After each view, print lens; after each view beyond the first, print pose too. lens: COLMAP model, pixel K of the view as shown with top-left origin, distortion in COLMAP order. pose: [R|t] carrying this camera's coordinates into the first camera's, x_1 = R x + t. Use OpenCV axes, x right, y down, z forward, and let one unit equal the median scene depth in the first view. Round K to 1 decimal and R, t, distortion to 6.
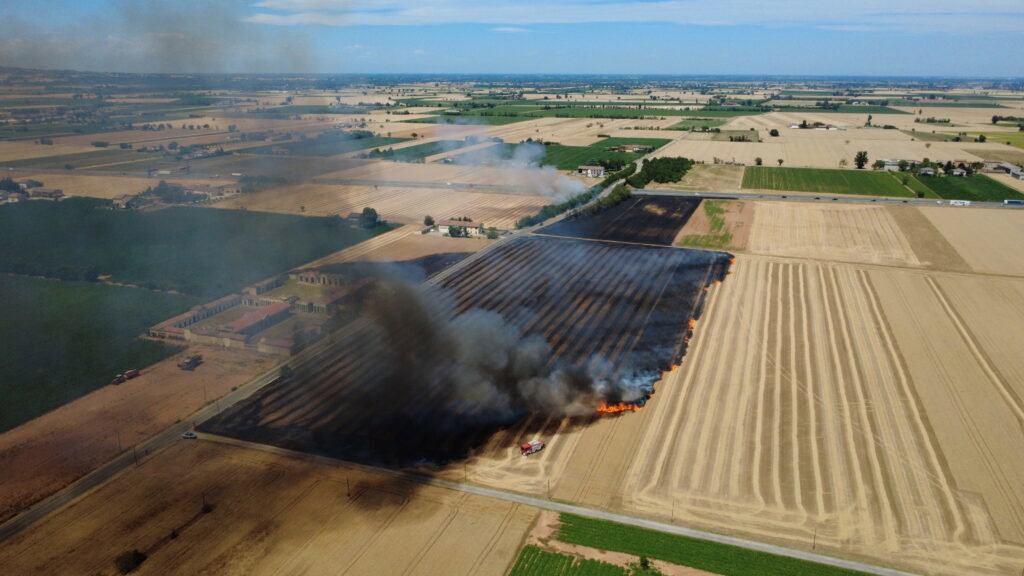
lens RADIAL K [[746.7, 0, 512.5], [0, 746.7, 286.4], [0, 0, 1]] dist [-0.001706, 0.003313]
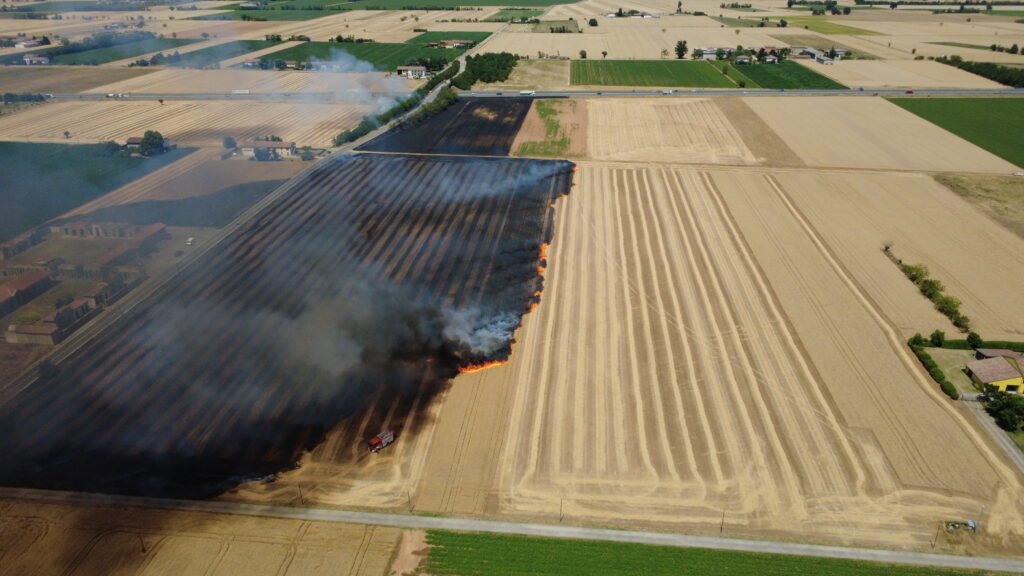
lens RADIAL K [[746.7, 0, 512.5], [0, 746.7, 286.4], [0, 0, 1]] dist [-0.001706, 0.003313]
pose [[0.971300, -0.100314, 0.215668, 0.002289], [0.070512, 0.987394, 0.141704, -0.023049], [-0.227165, -0.122430, 0.966130, 0.079558]]
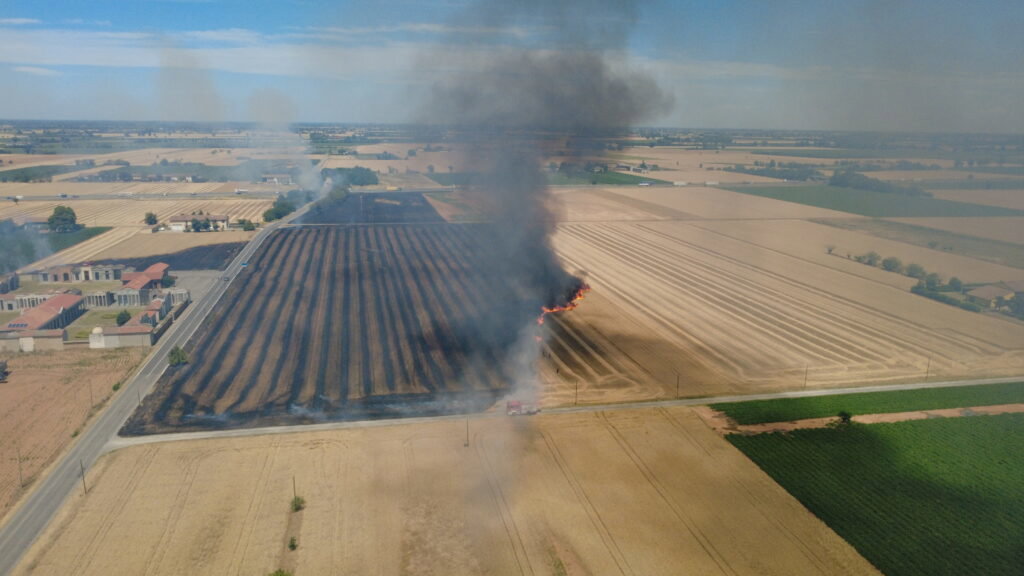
lens RADIAL K [[746.7, 0, 512.5], [0, 746.7, 286.4], [0, 0, 1]] dist [-0.001706, 0.003313]
pose [[0.853883, -0.106160, 0.509524, -0.192117], [0.137242, 0.990255, -0.023675, 0.054280], [-0.502045, 0.090144, 0.860131, 0.123645]]
